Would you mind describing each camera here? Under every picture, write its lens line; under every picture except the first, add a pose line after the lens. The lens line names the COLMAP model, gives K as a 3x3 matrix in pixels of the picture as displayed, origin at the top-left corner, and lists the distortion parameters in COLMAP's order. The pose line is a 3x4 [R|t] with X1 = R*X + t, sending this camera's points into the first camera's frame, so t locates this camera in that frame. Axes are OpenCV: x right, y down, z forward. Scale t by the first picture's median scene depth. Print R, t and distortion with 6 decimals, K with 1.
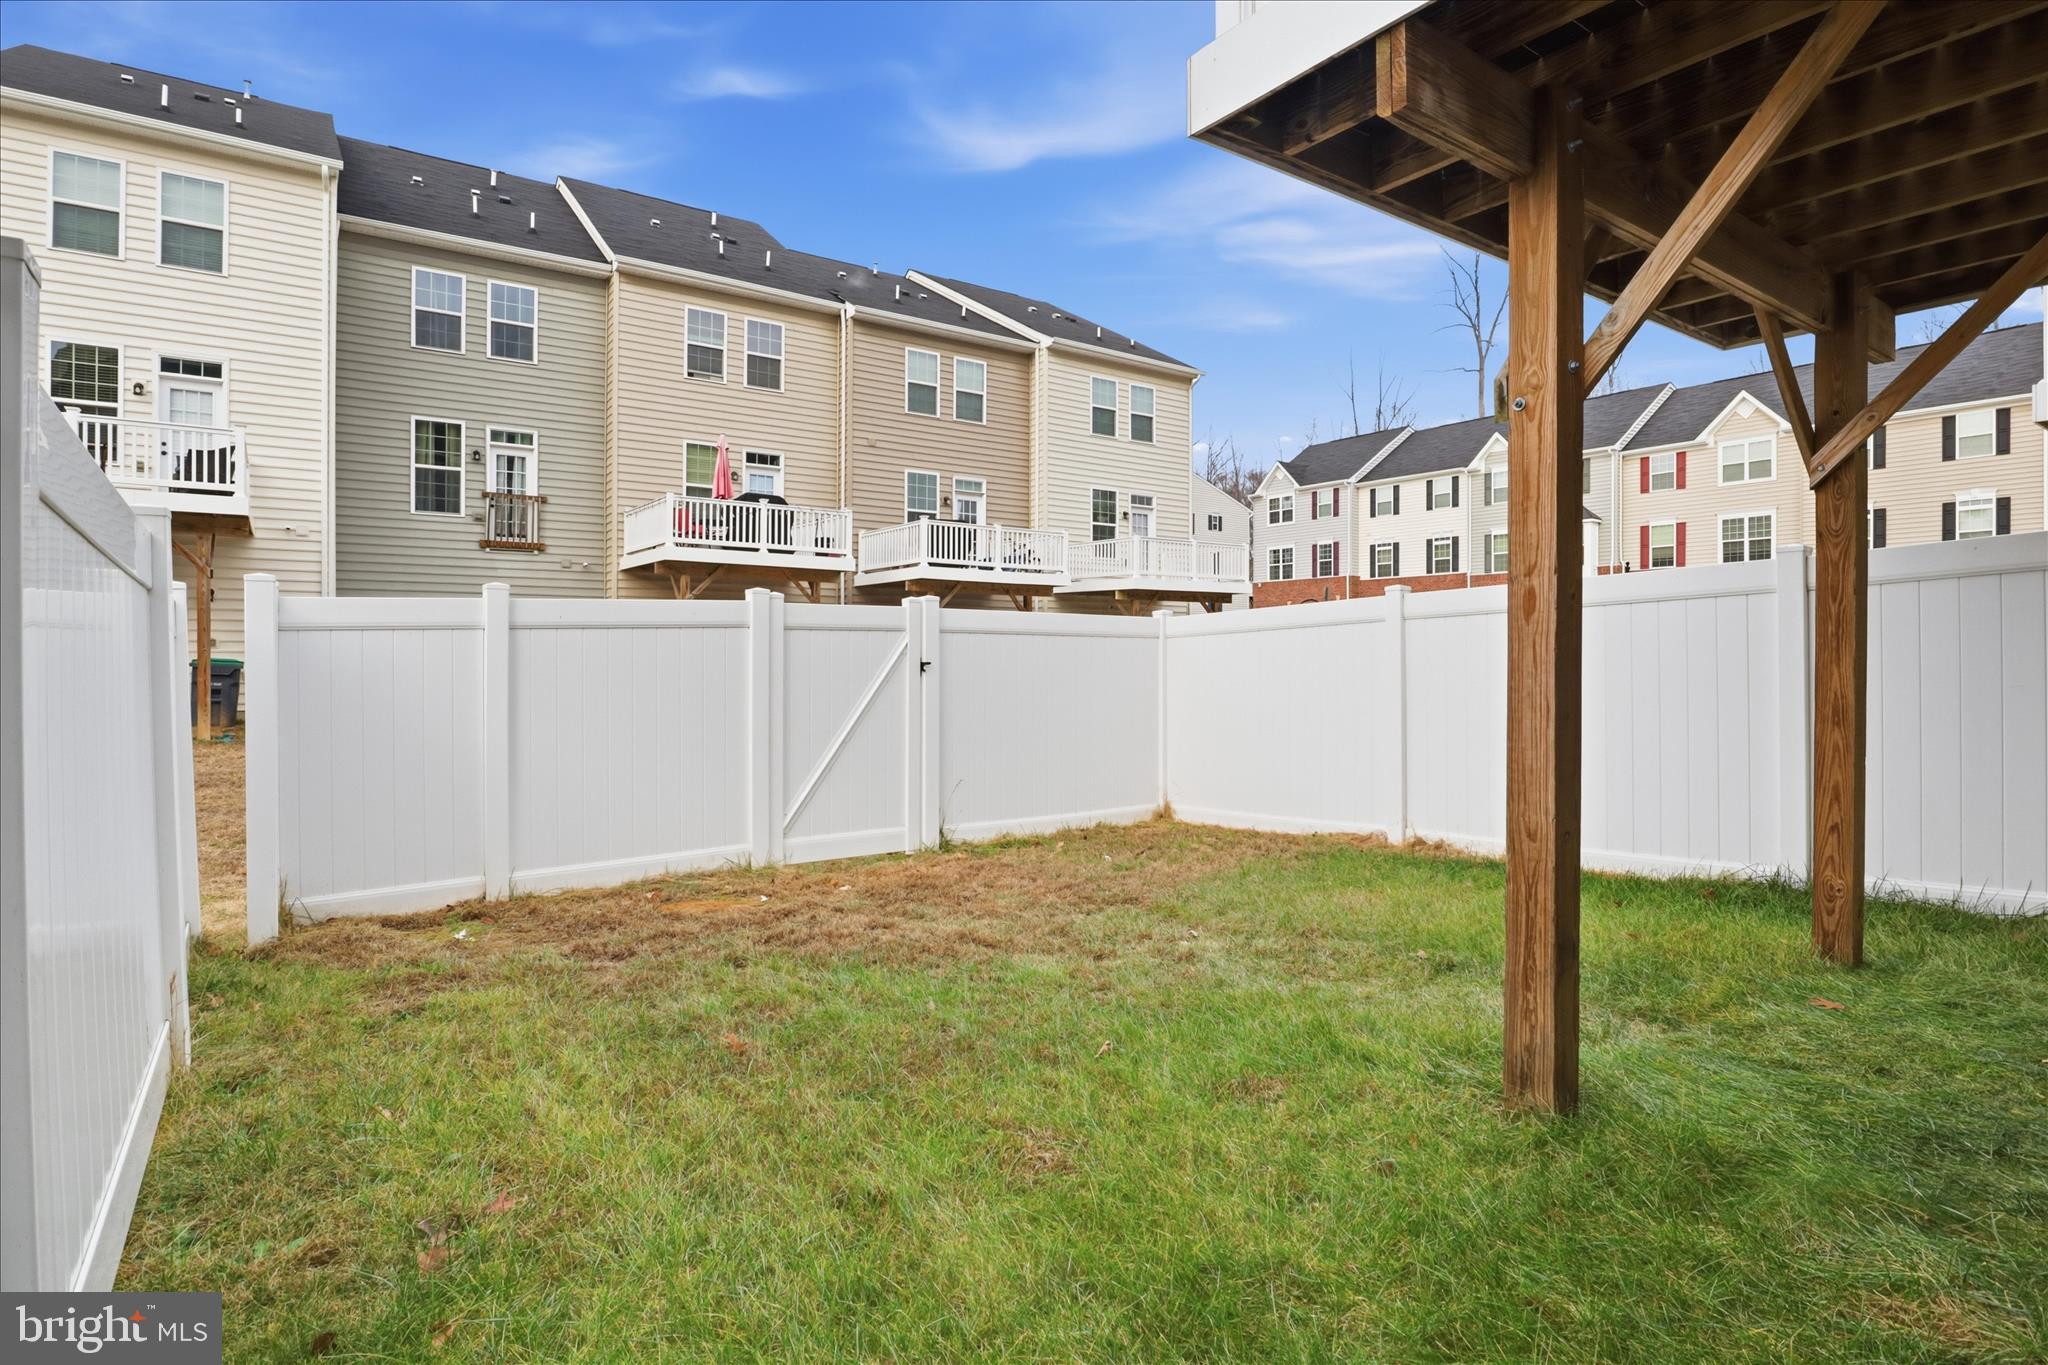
lens RADIAL K [[1045.9, 0, 1023.2], [0, 1045.9, 663.8], [0, 0, 1]] dist [-0.038878, 0.008501]
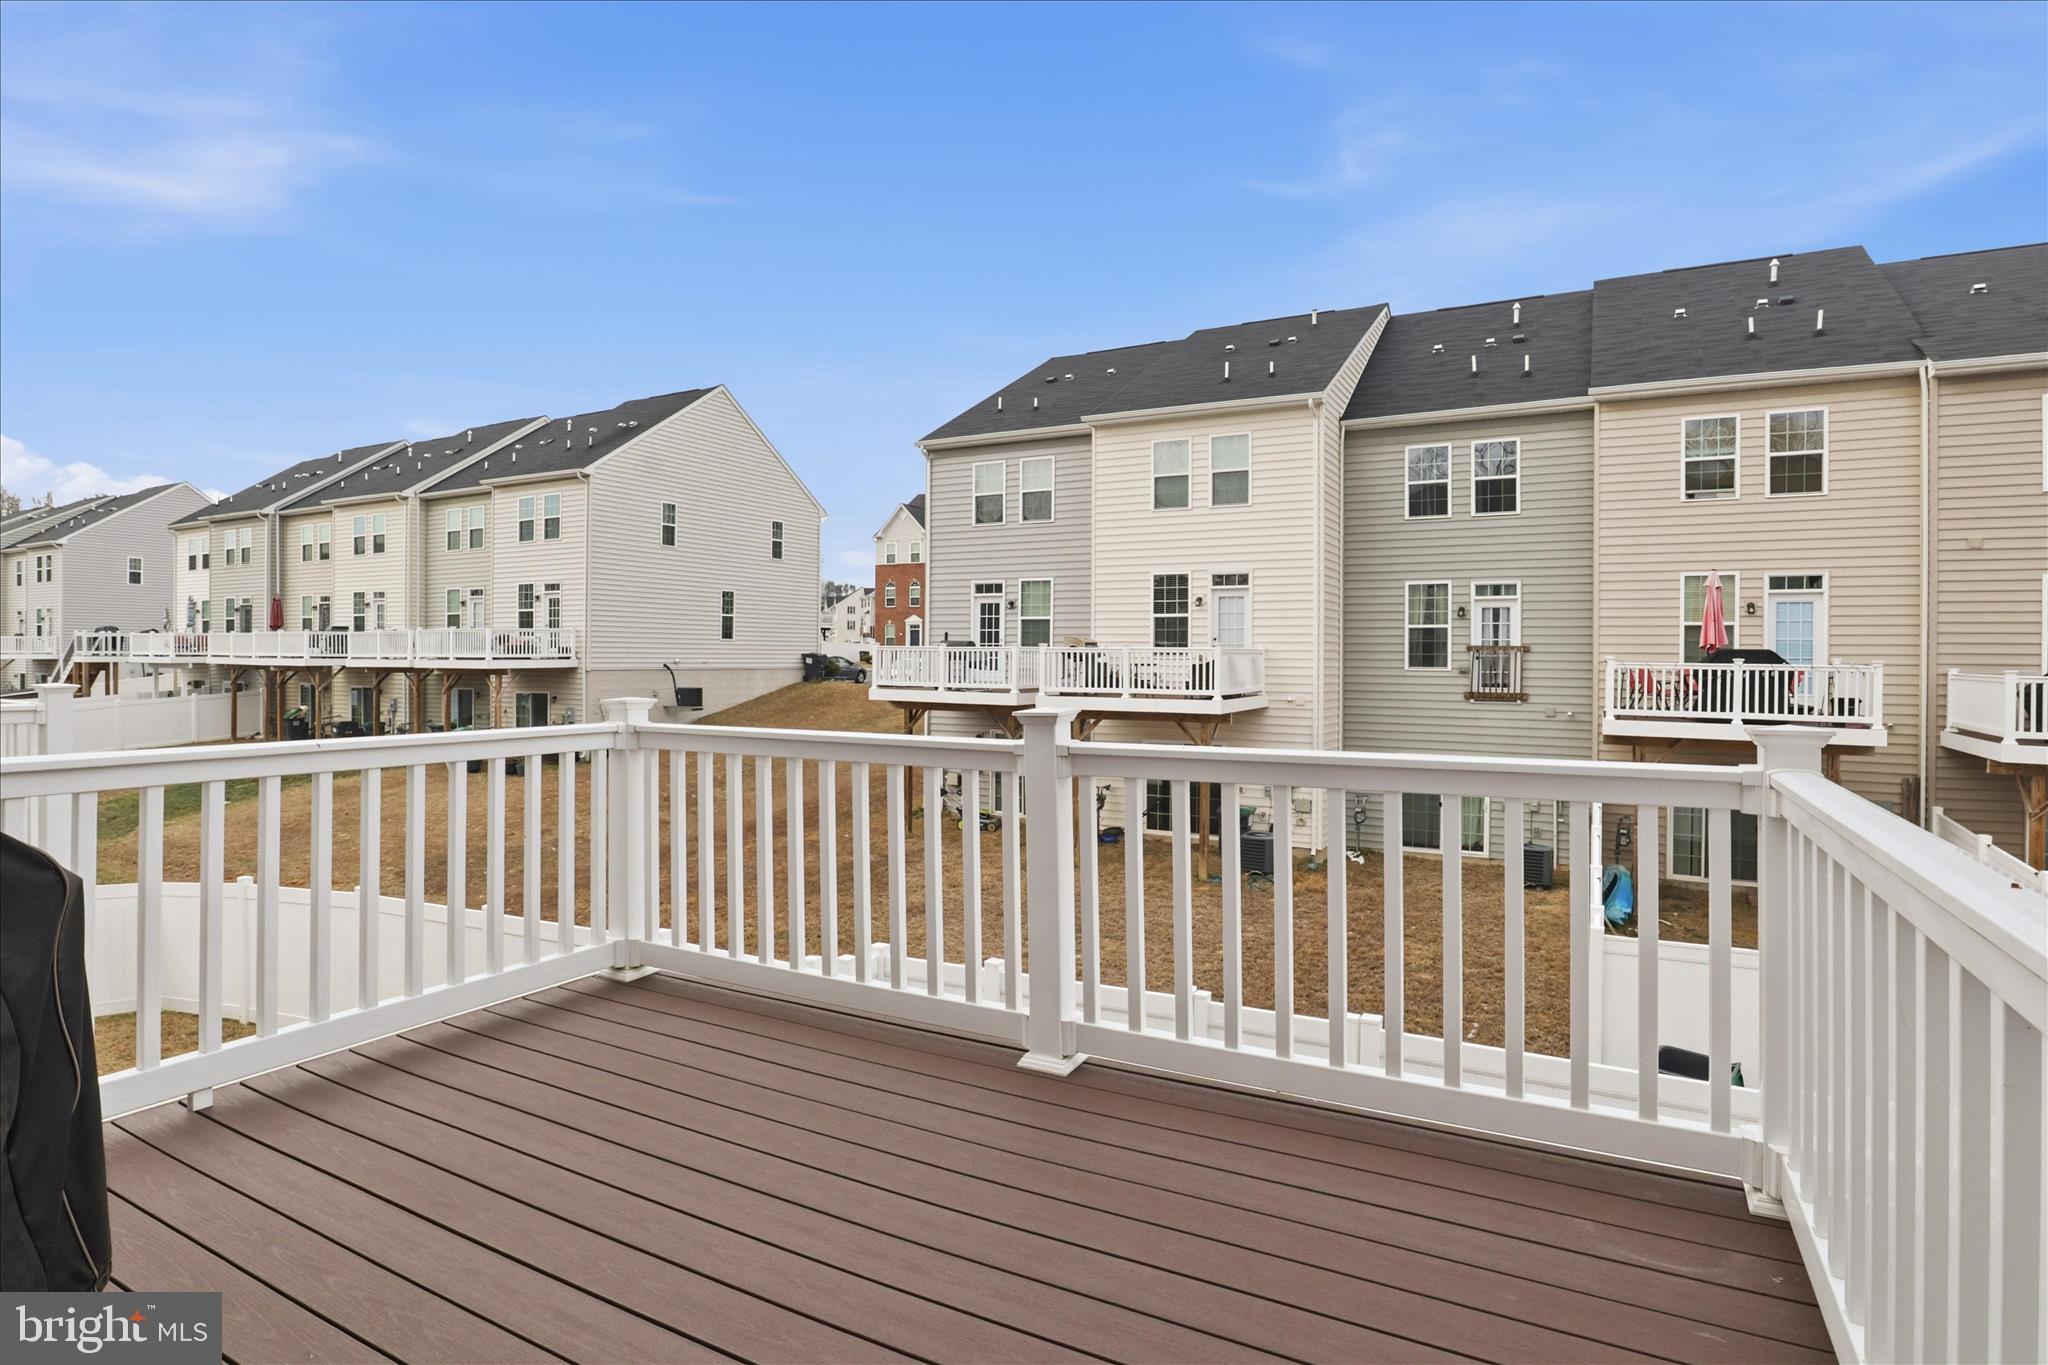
lens RADIAL K [[1045.9, 0, 1023.2], [0, 1045.9, 663.8], [0, 0, 1]] dist [-0.038878, 0.008501]
pose [[0.442551, 0.005760, -0.896725, 0.218099], [-0.009950, 0.999949, 0.001512, -0.143026], [0.896688, 0.008253, 0.442585, 0.130101]]
